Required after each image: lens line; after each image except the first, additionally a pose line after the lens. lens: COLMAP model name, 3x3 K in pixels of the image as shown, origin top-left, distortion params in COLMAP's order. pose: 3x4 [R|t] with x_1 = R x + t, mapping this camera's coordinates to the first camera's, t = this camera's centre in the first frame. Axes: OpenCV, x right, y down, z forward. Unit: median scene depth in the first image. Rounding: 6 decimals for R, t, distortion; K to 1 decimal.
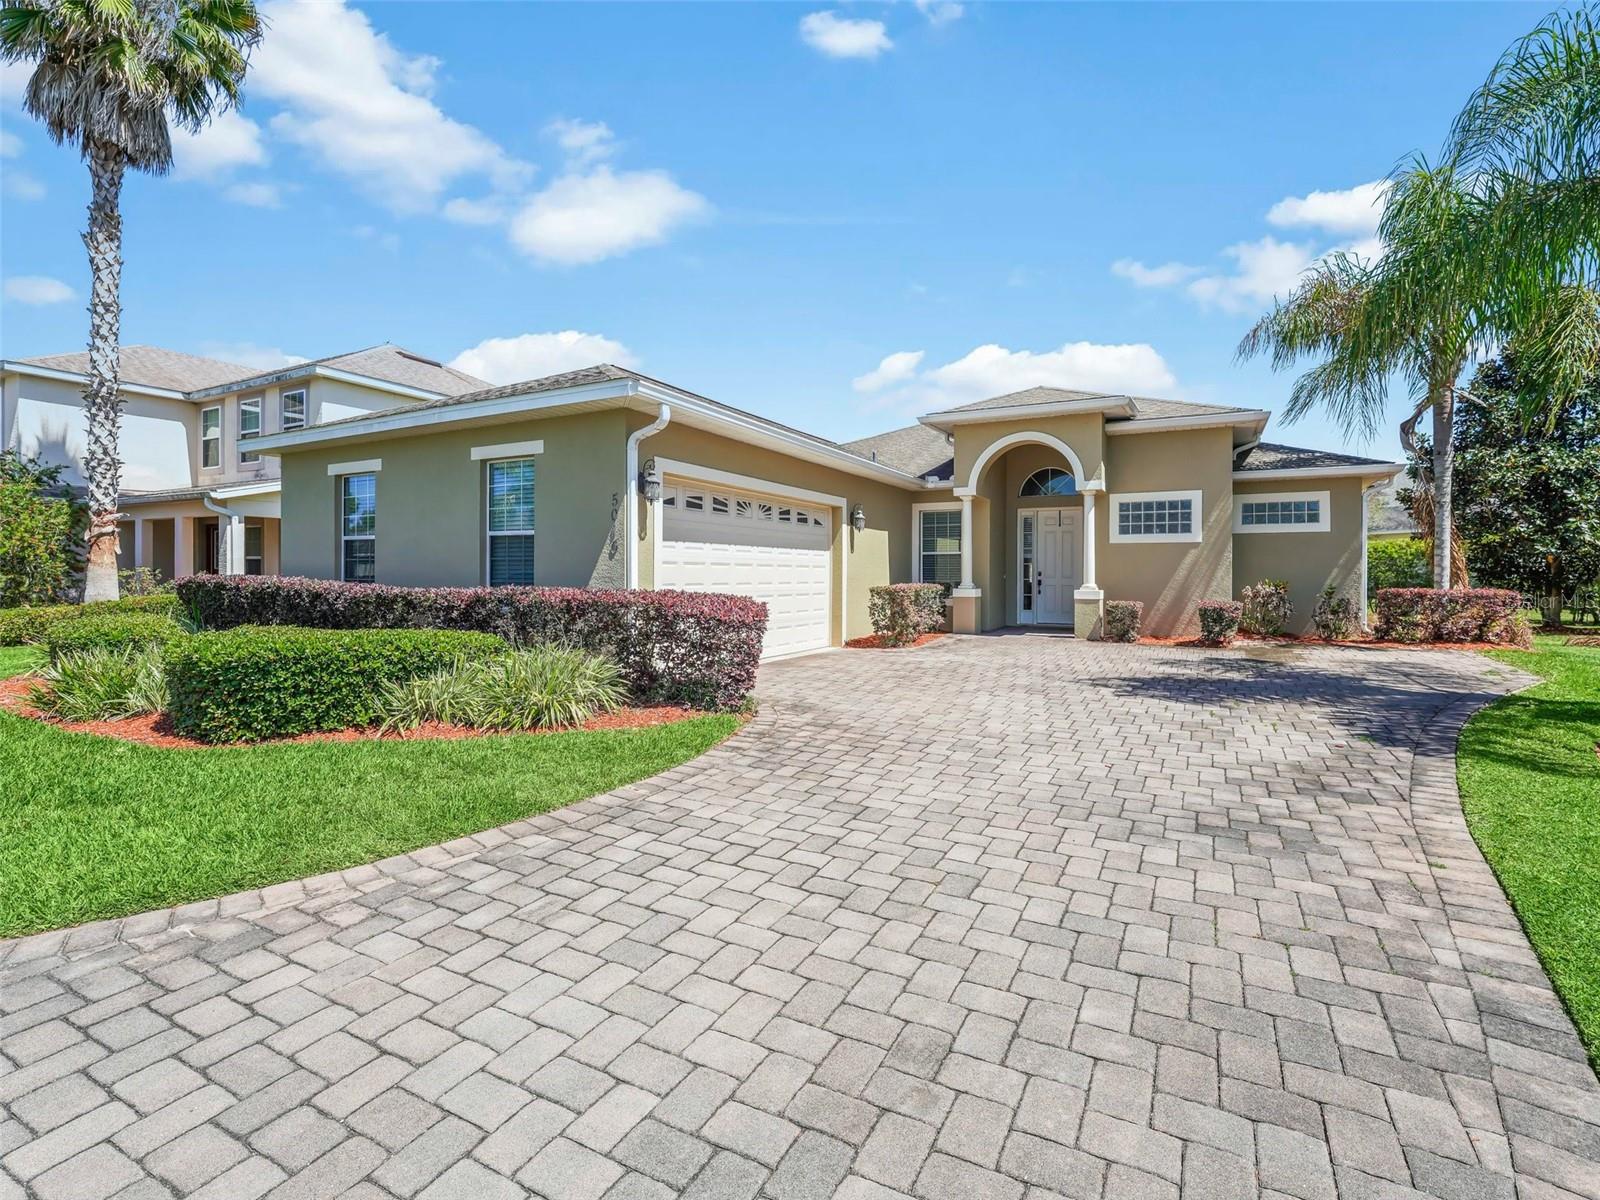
lens RADIAL K [[774.3, 0, 801.9], [0, 774.3, 584.7], [0, 0, 1]] dist [-0.003638, -0.000082]
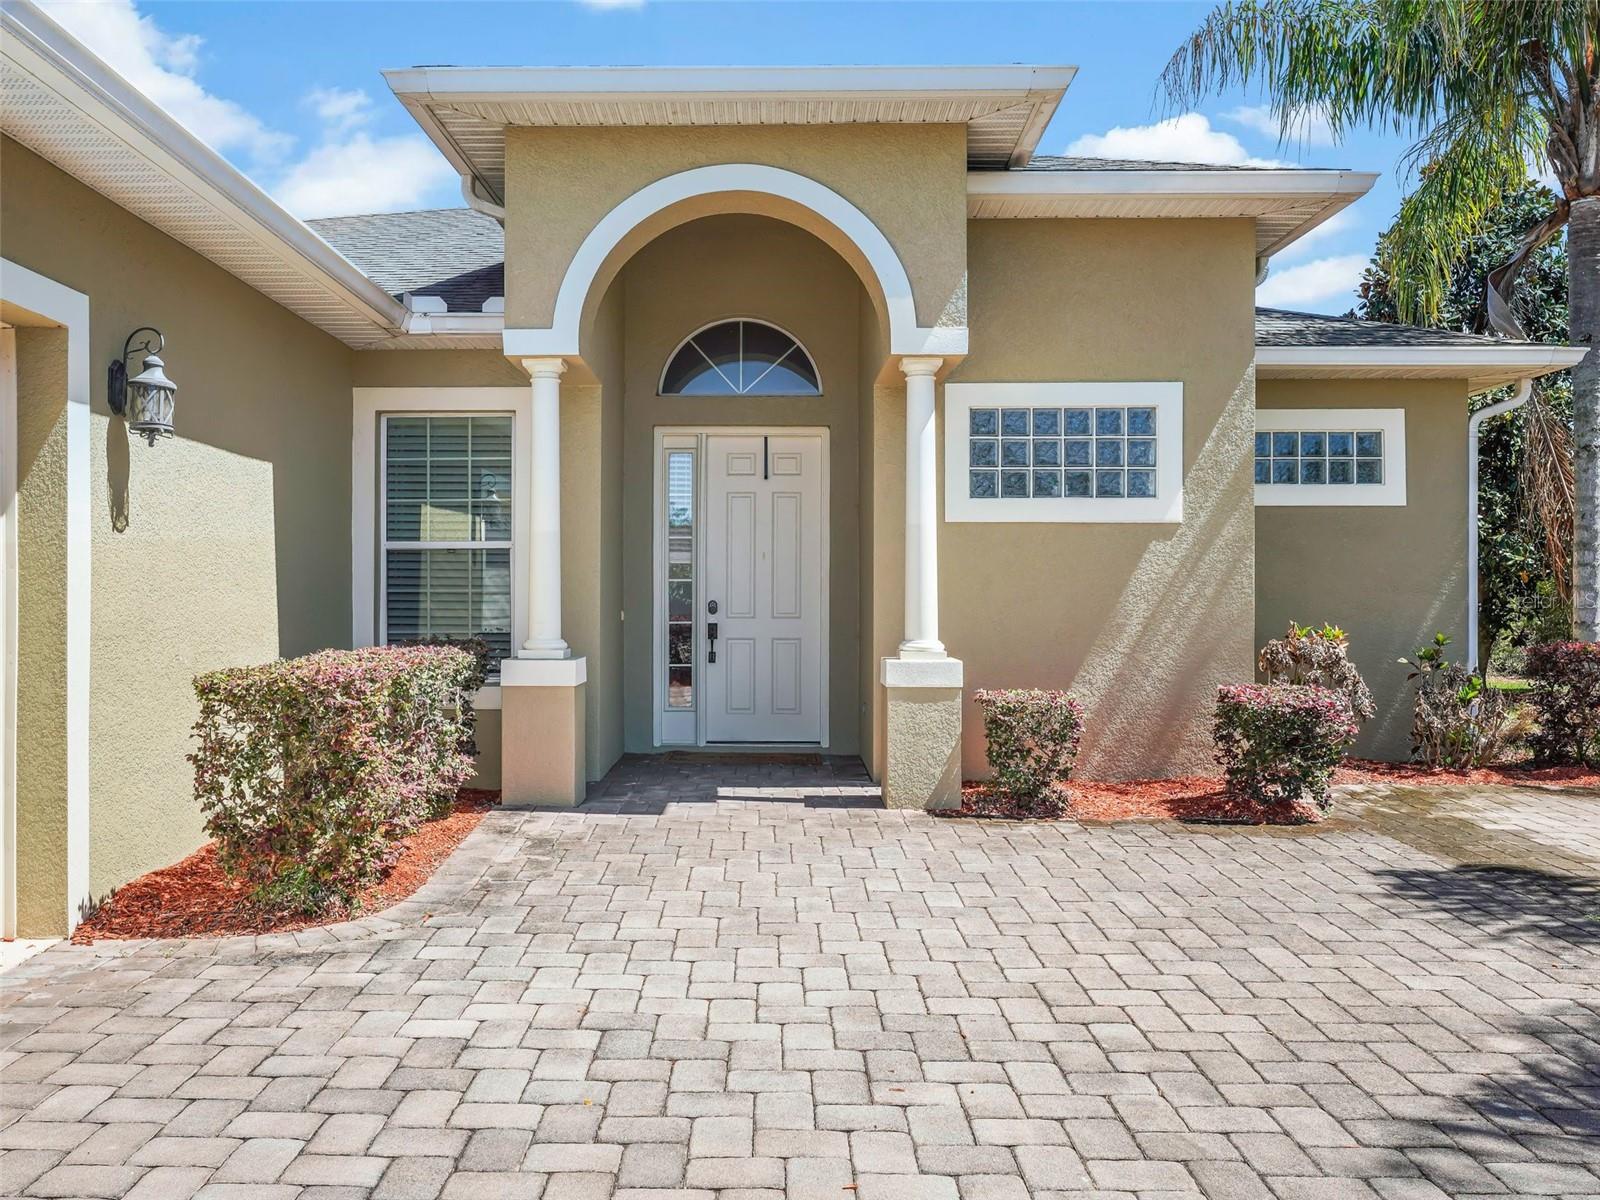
lens RADIAL K [[1340.6, 0, 798.6], [0, 1340.6, 589.0], [0, 0, 1]] dist [0.002780, -0.001525]
pose [[0.880915, 0.001930, 0.473270, 0.052133], [0.008232, 0.999778, -0.019399, -0.012533], [-0.473203, 0.020985, 0.880704, 0.513716]]
